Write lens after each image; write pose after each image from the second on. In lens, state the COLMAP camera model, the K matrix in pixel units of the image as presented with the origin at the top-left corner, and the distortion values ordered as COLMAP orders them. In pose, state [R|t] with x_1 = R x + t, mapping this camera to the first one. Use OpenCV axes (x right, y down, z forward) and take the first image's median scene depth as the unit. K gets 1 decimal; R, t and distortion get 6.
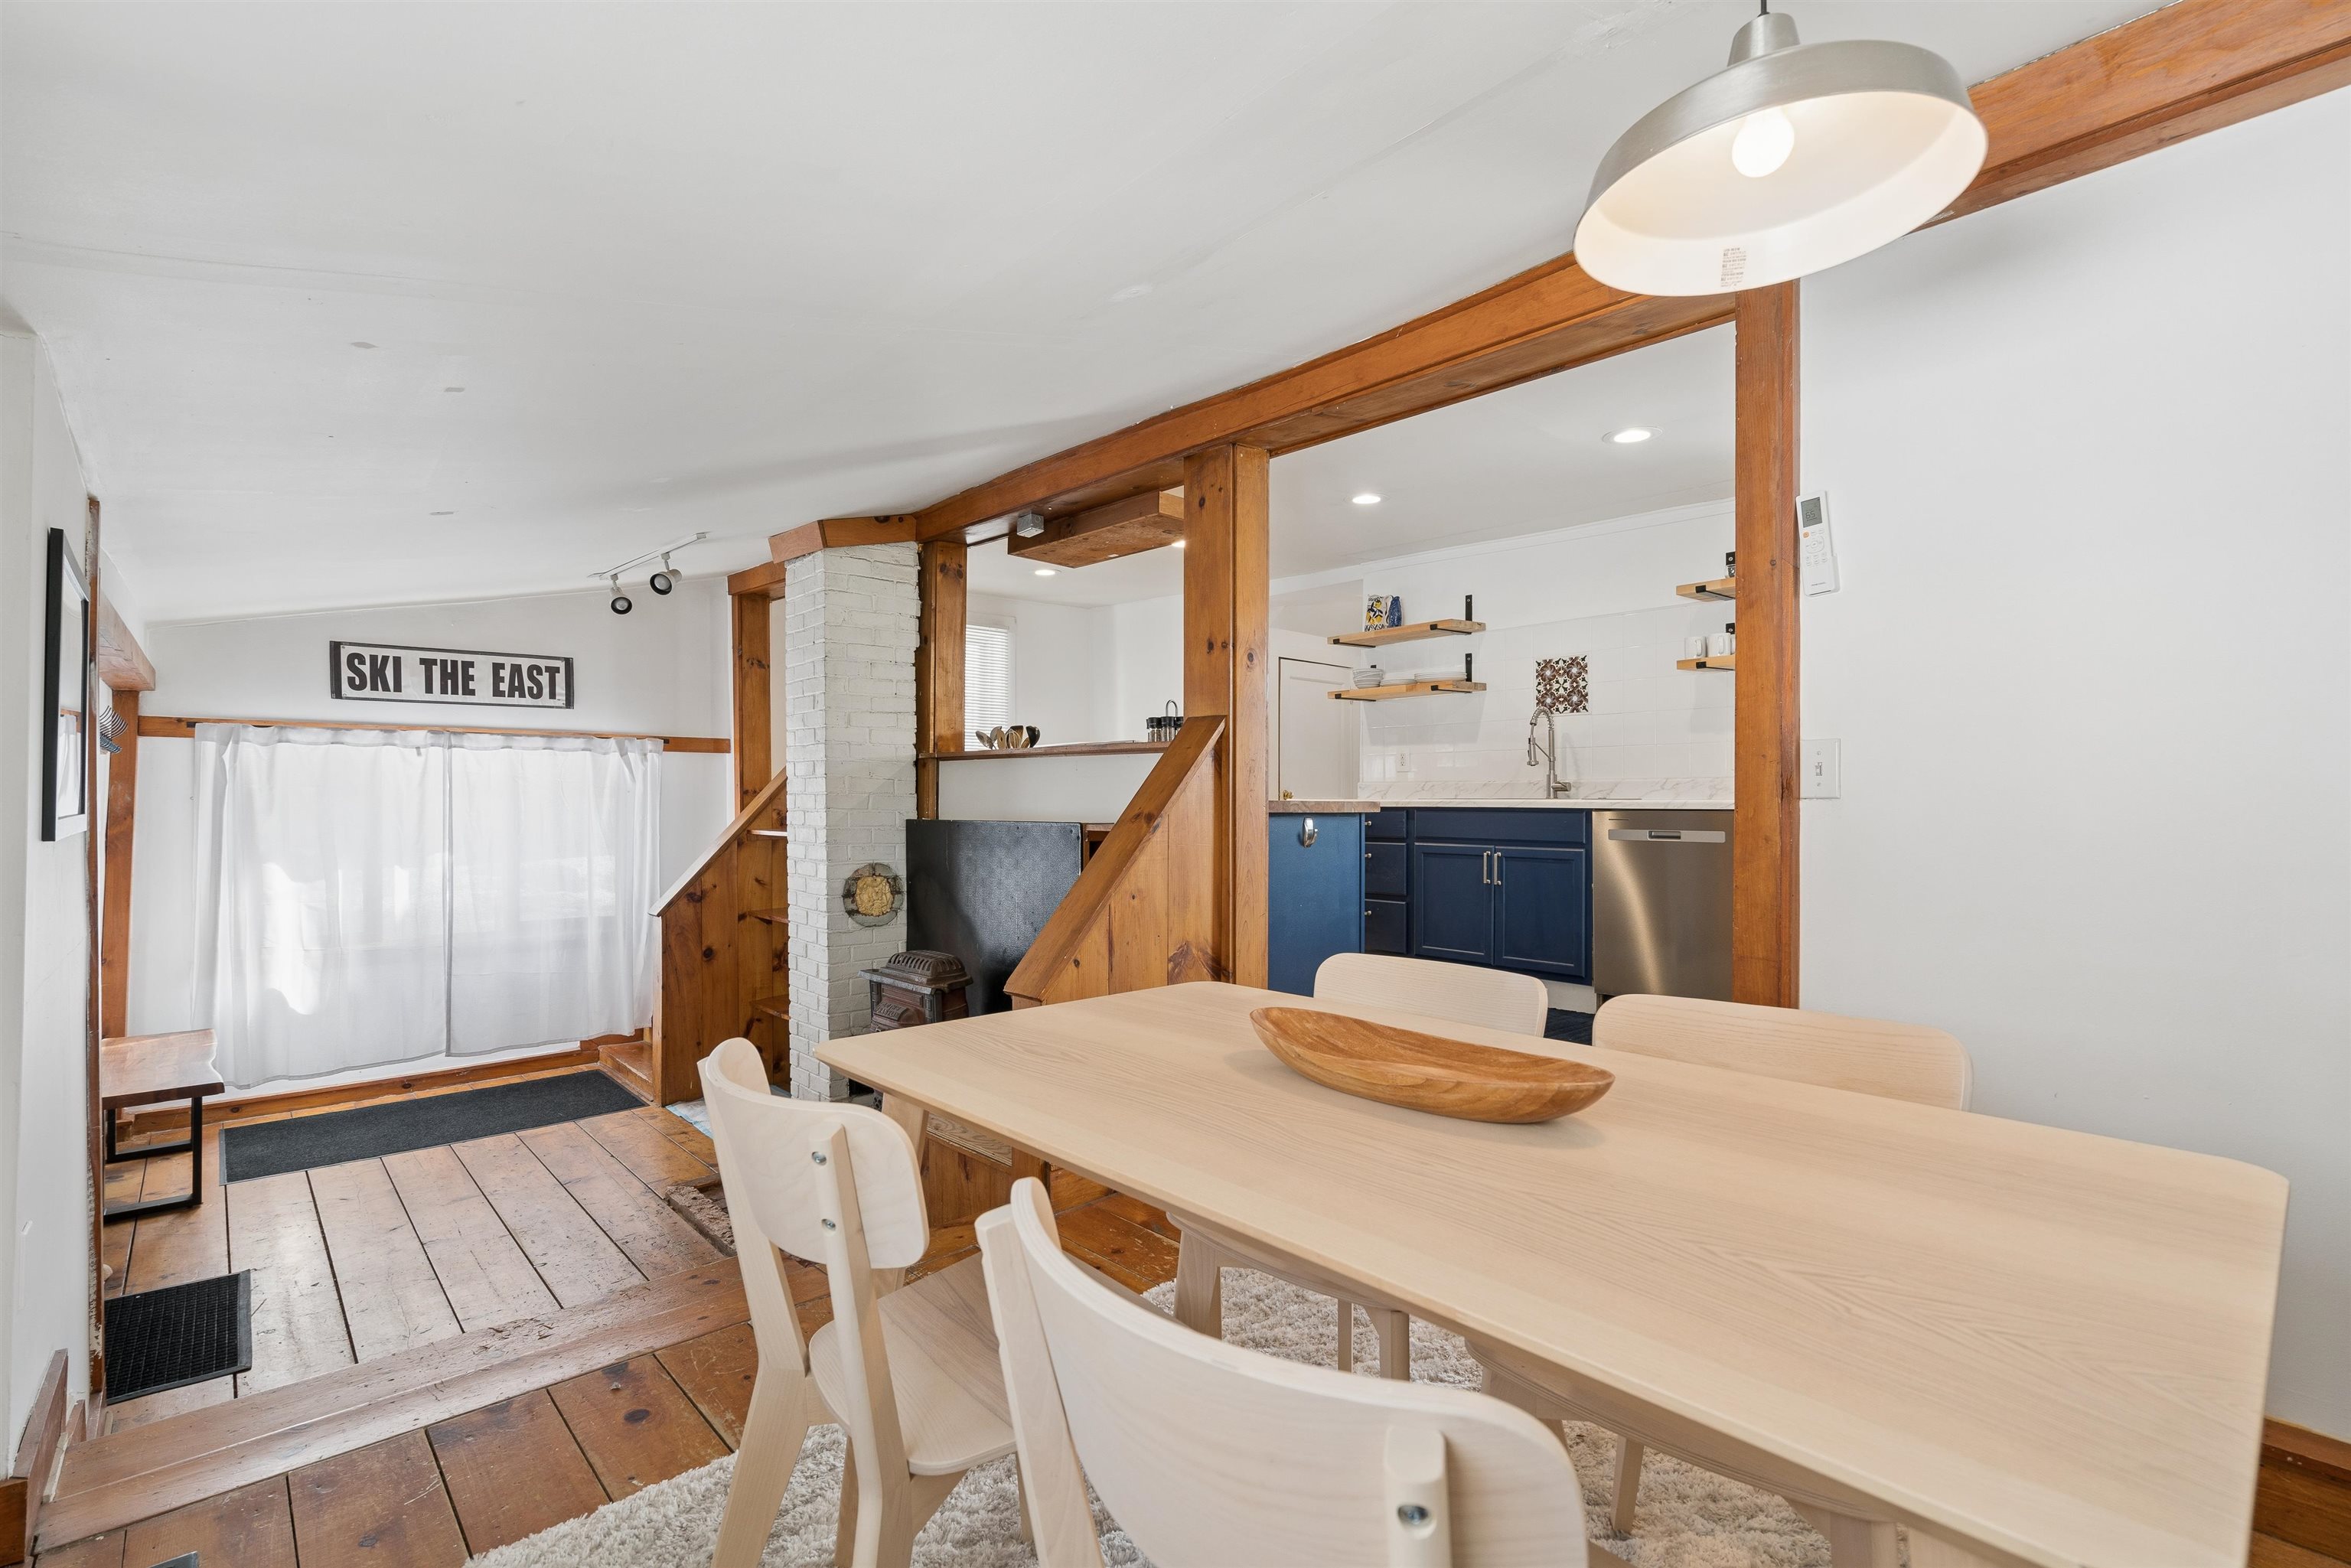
lens RADIAL K [[1060.3, 0, 1165.7], [0, 1060.3, 790.0], [0, 0, 1]] dist [-0.001039, 0.000788]
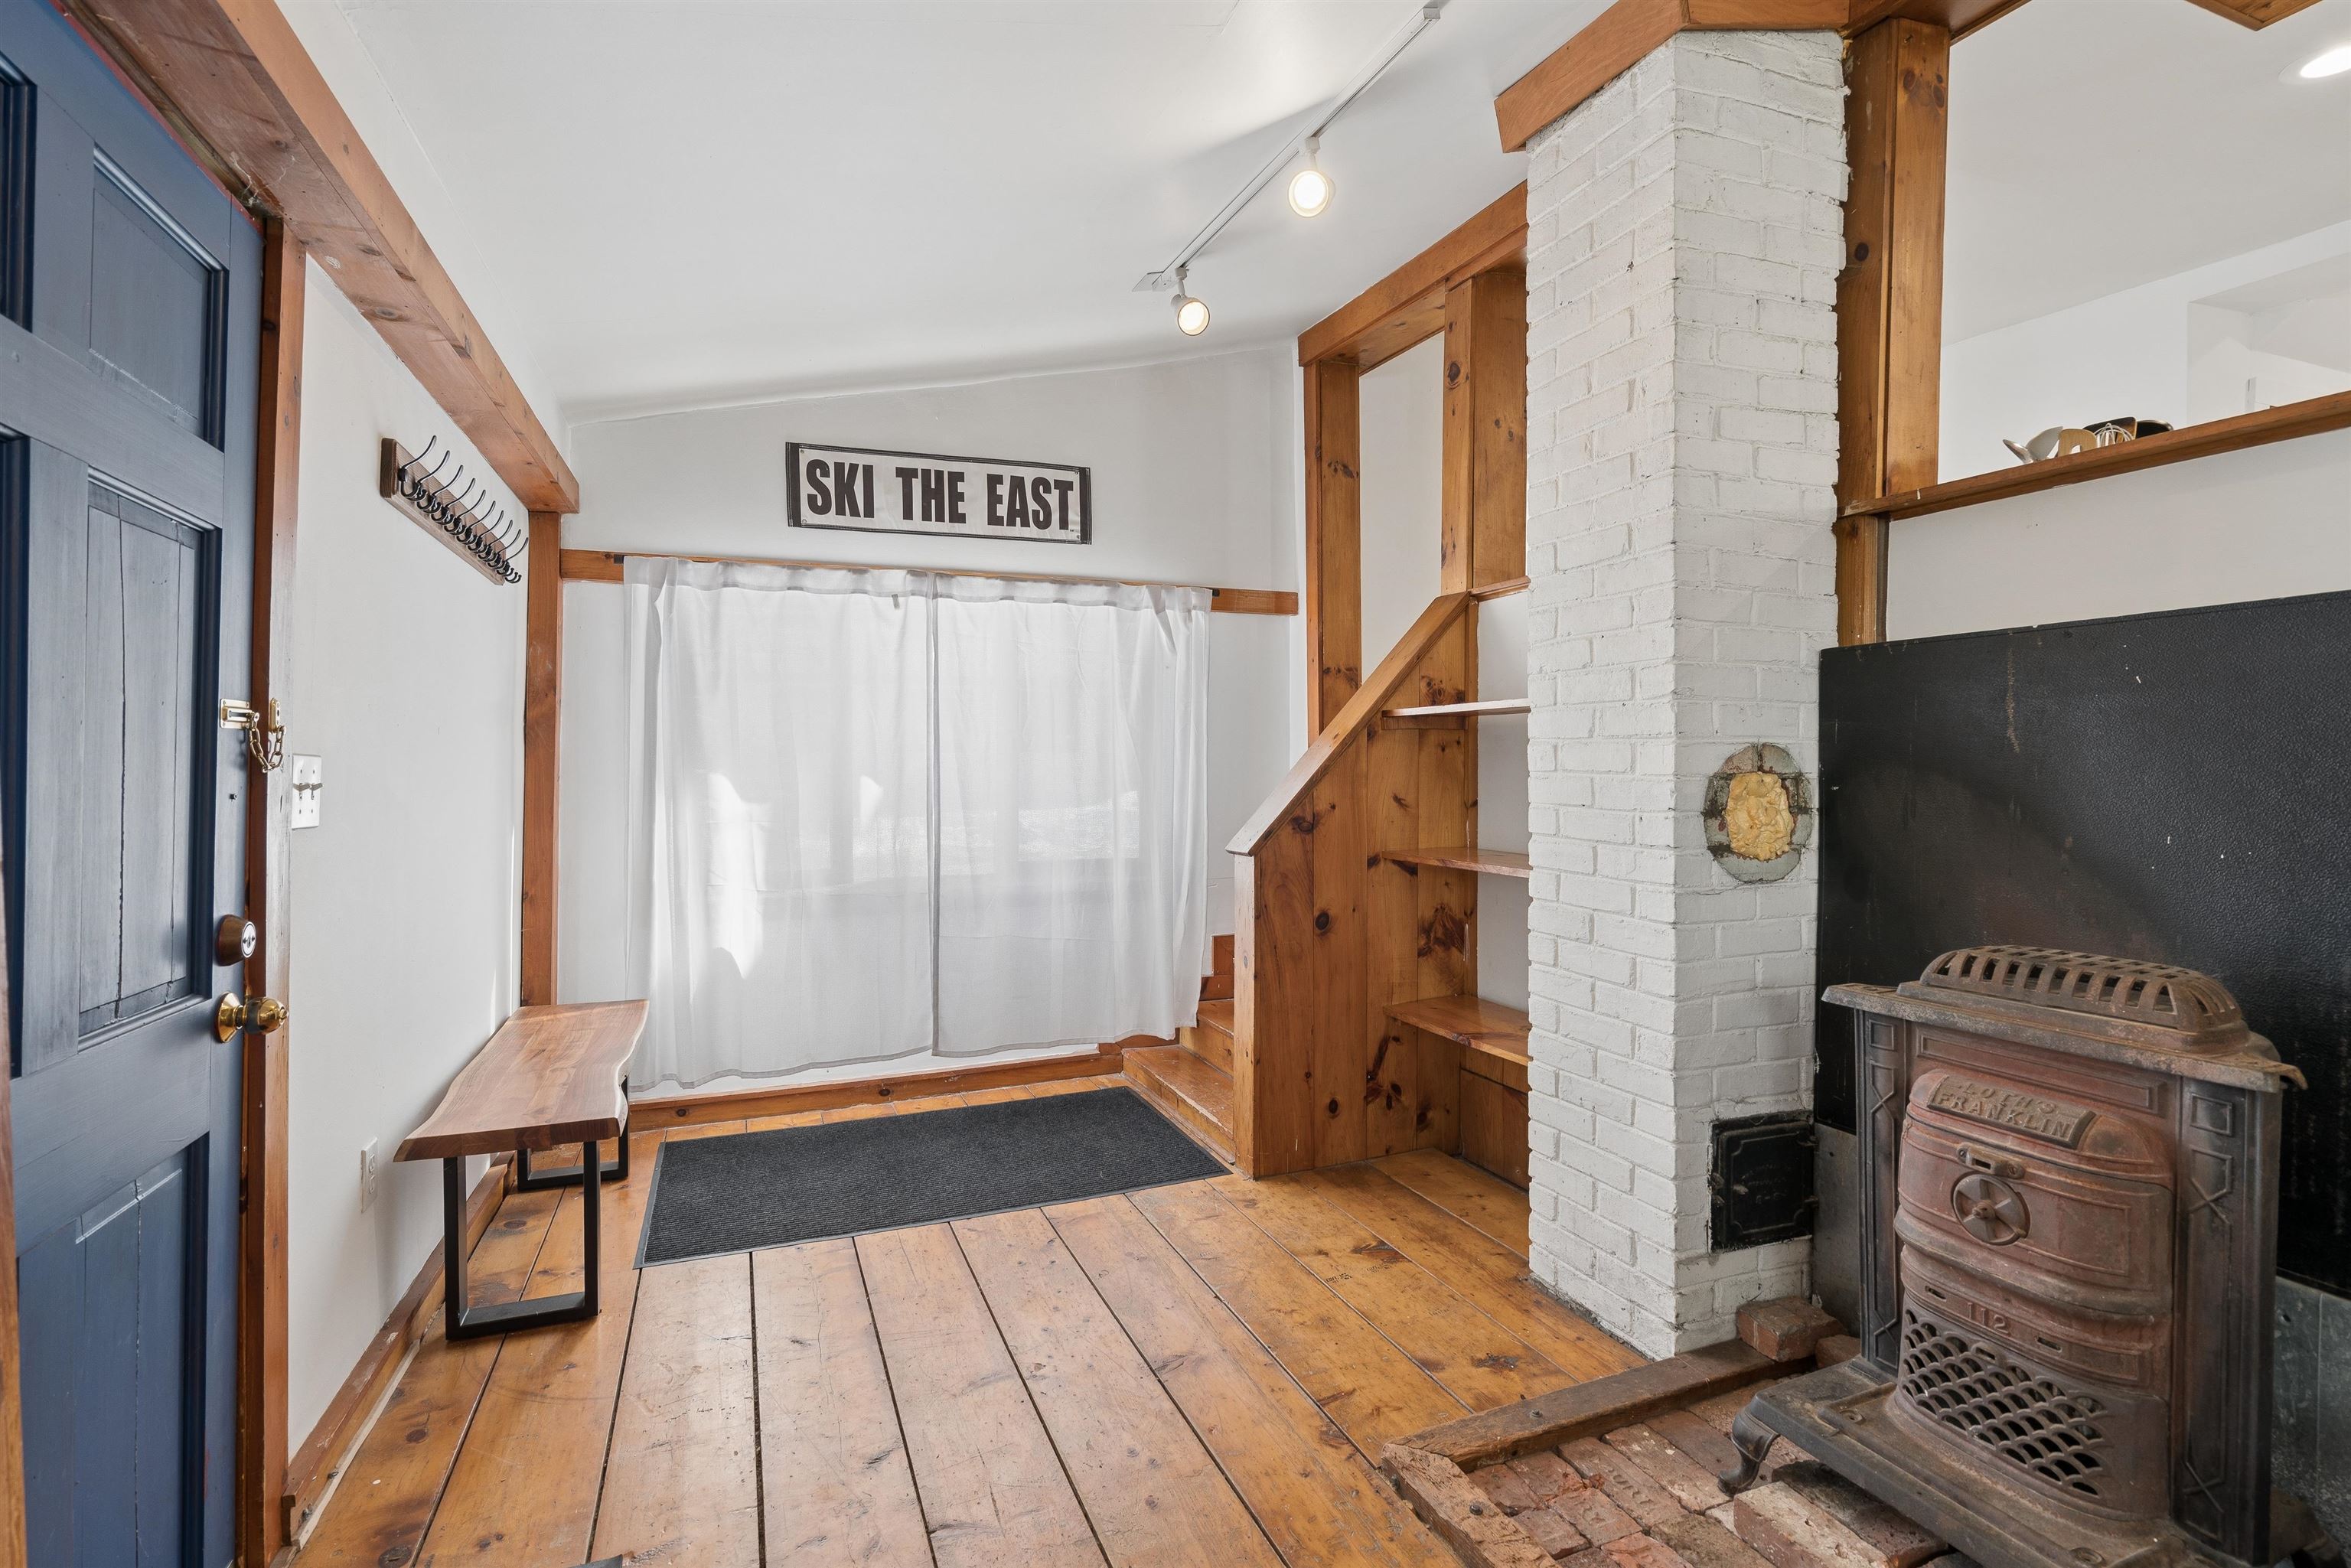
lens RADIAL K [[1066.3, 0, 1171.2], [0, 1066.3, 765.6], [0, 0, 1]] dist [-0.012553, 0.005845]
pose [[0.940502, -0.003492, -0.339771, -0.313153], [0.005531, 0.999972, 0.005034, 0.065568], [0.339744, -0.006614, 0.940495, 0.425715]]
